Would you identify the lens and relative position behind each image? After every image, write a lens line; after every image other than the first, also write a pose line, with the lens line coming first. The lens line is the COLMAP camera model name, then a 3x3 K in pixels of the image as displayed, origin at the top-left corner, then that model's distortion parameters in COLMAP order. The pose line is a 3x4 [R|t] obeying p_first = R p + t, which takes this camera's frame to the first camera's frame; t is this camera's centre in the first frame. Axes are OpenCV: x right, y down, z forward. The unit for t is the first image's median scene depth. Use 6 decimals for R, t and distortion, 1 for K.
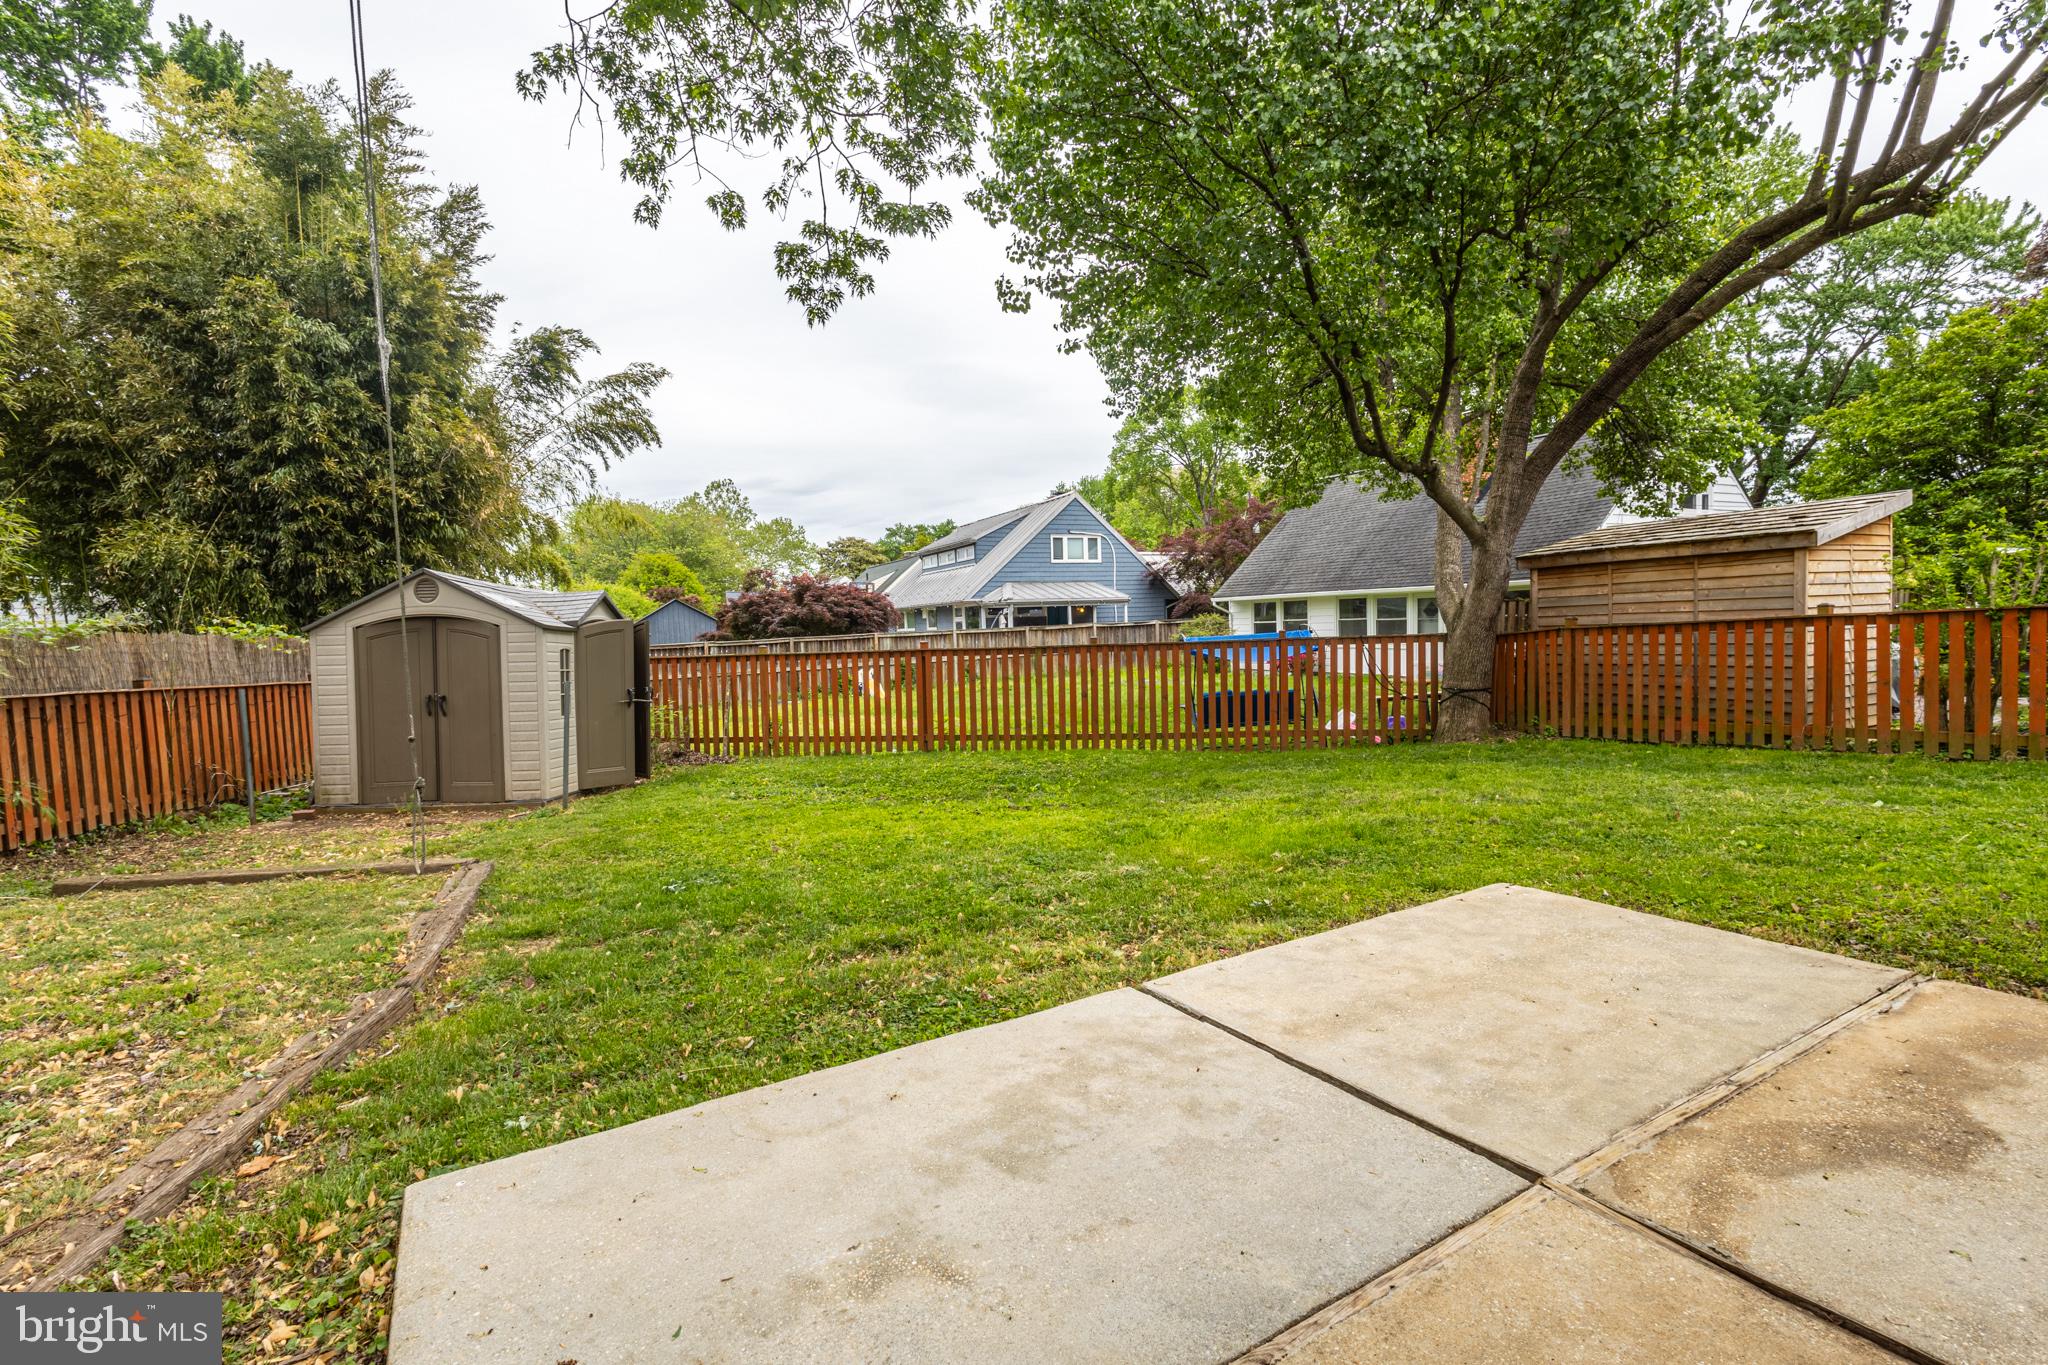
lens RADIAL K [[942.3, 0, 1018.1], [0, 942.3, 680.4], [0, 0, 1]] dist [-0.003081, 0.006727]
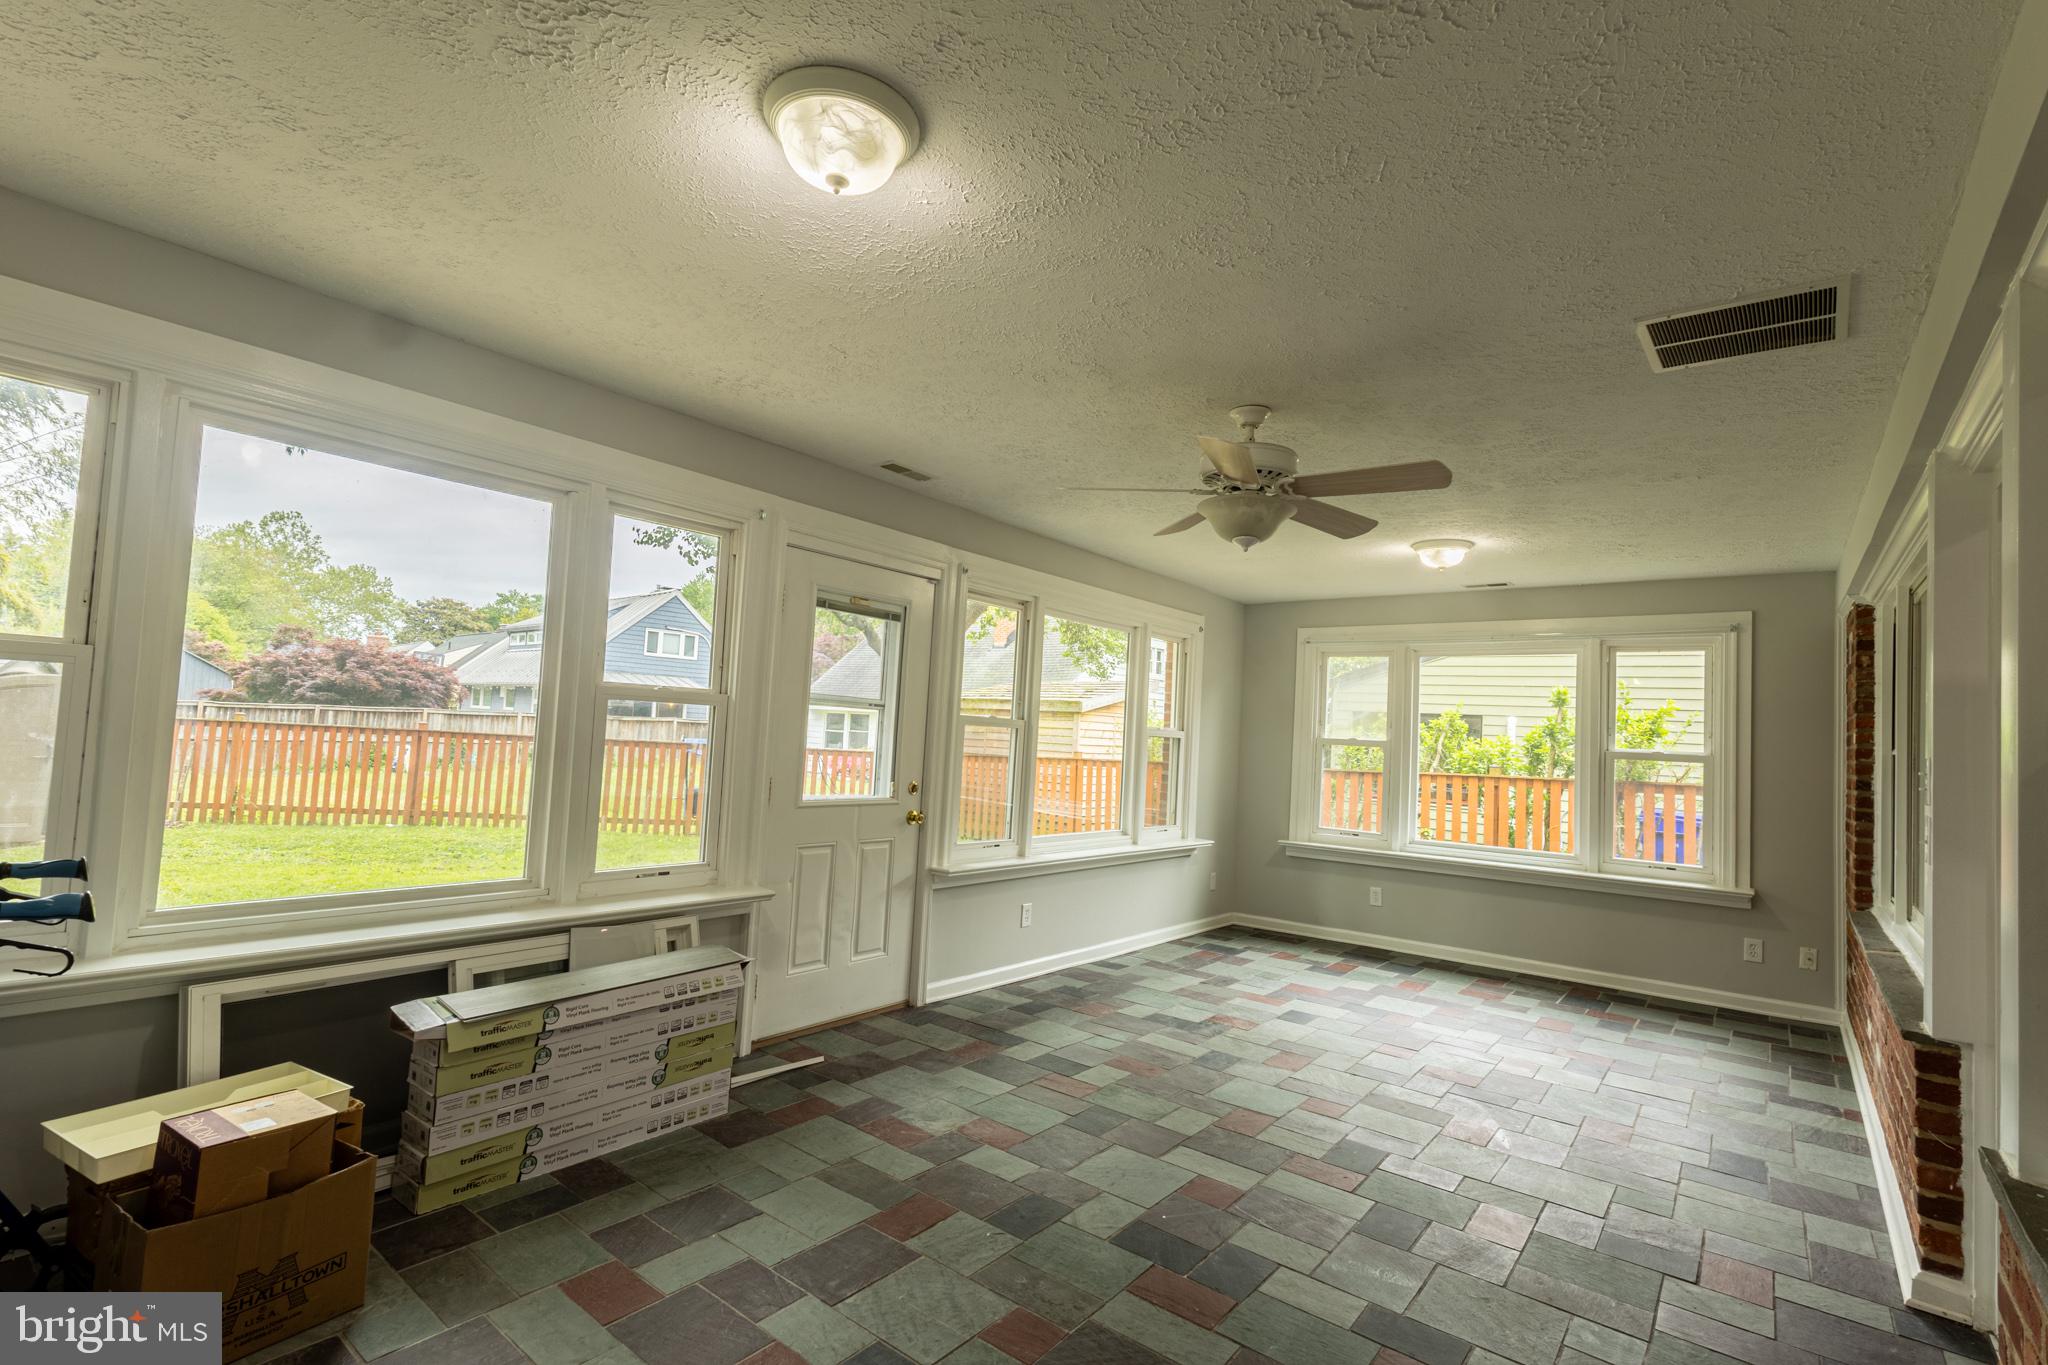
lens RADIAL K [[942.3, 0, 1018.1], [0, 942.3, 680.4], [0, 0, 1]] dist [-0.003081, 0.006727]
pose [[0.928725, 0.103774, 0.355950, 0.058367], [-0.064374, 0.990583, -0.120833, -0.001108], [-0.365138, 0.089307, 0.926660, -0.101537]]
